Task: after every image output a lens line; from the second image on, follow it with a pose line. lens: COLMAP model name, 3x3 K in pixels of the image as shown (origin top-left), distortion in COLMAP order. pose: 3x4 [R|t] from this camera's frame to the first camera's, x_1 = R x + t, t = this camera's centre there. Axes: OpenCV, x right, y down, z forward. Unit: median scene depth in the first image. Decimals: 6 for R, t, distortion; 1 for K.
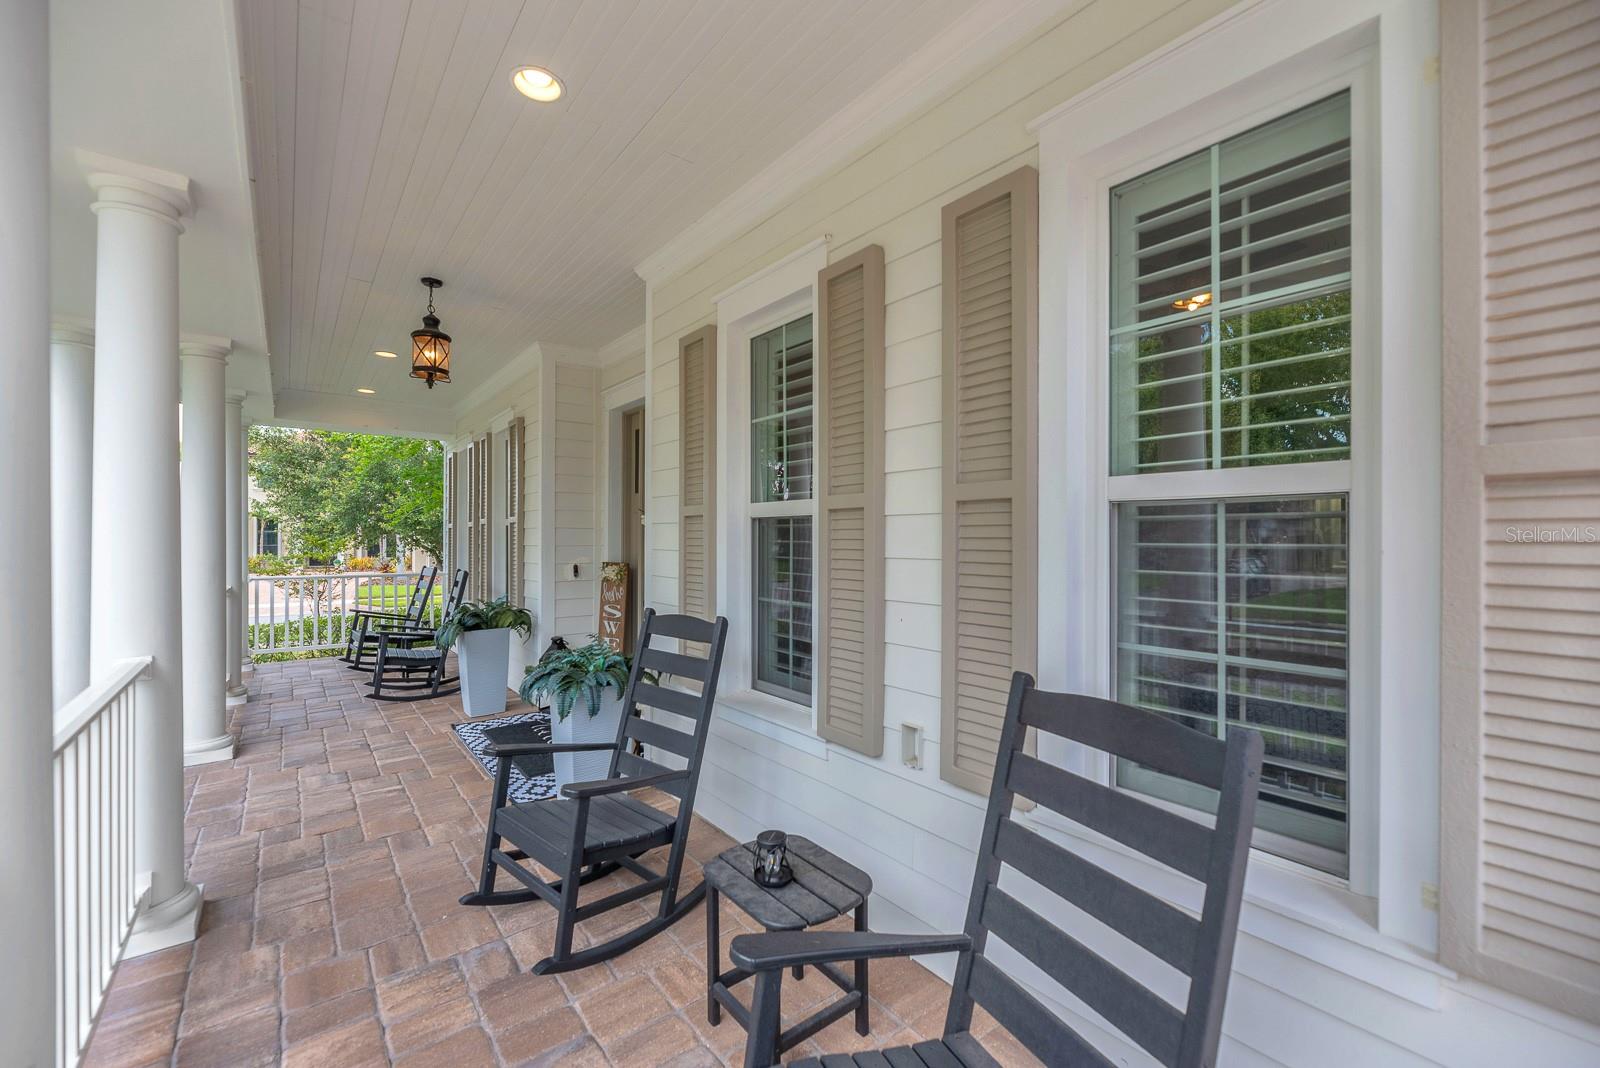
lens RADIAL K [[653.5, 0, 800.2], [0, 653.5, 535.5], [0, 0, 1]] dist [0.000814, 0.000513]
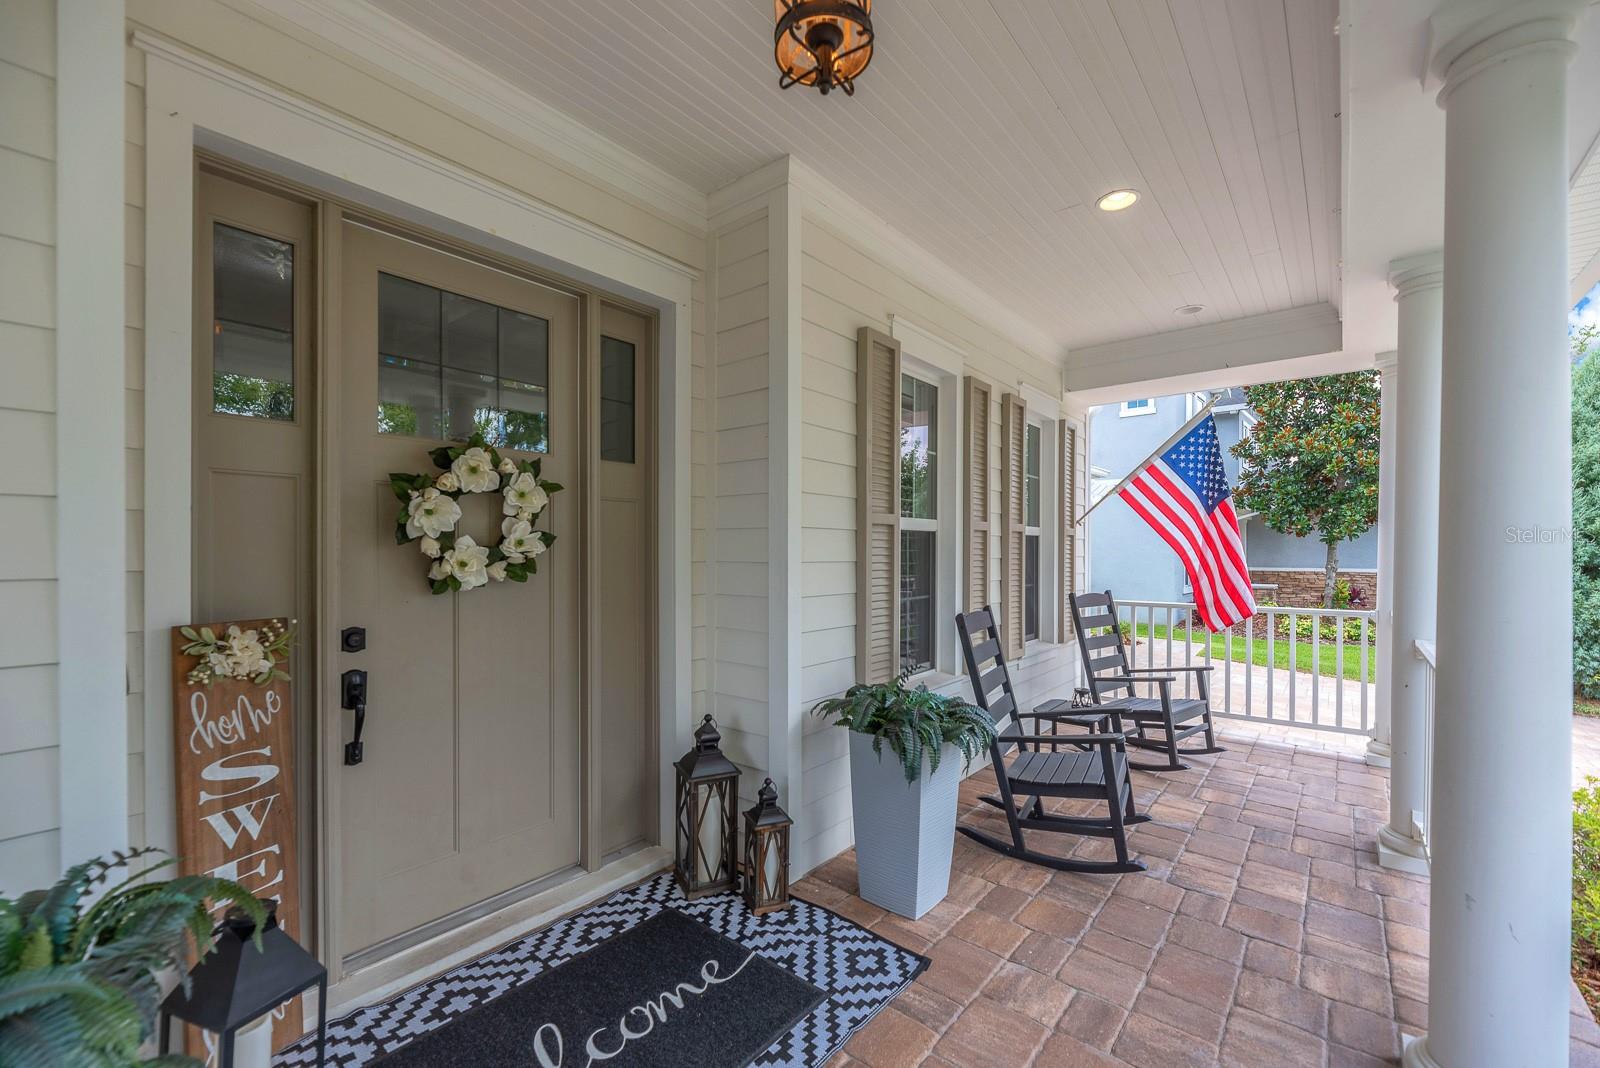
lens RADIAL K [[653.5, 0, 798.8], [0, 653.5, 548.1], [0, 0, 1]] dist [0.000814, 0.000513]
pose [[-0.204993, -0.001337, 0.978762, -1.176937], [-0.004104, 0.999991, 0.000507, 0.006947], [-0.978755, -0.003913, -0.204997, 1.426671]]
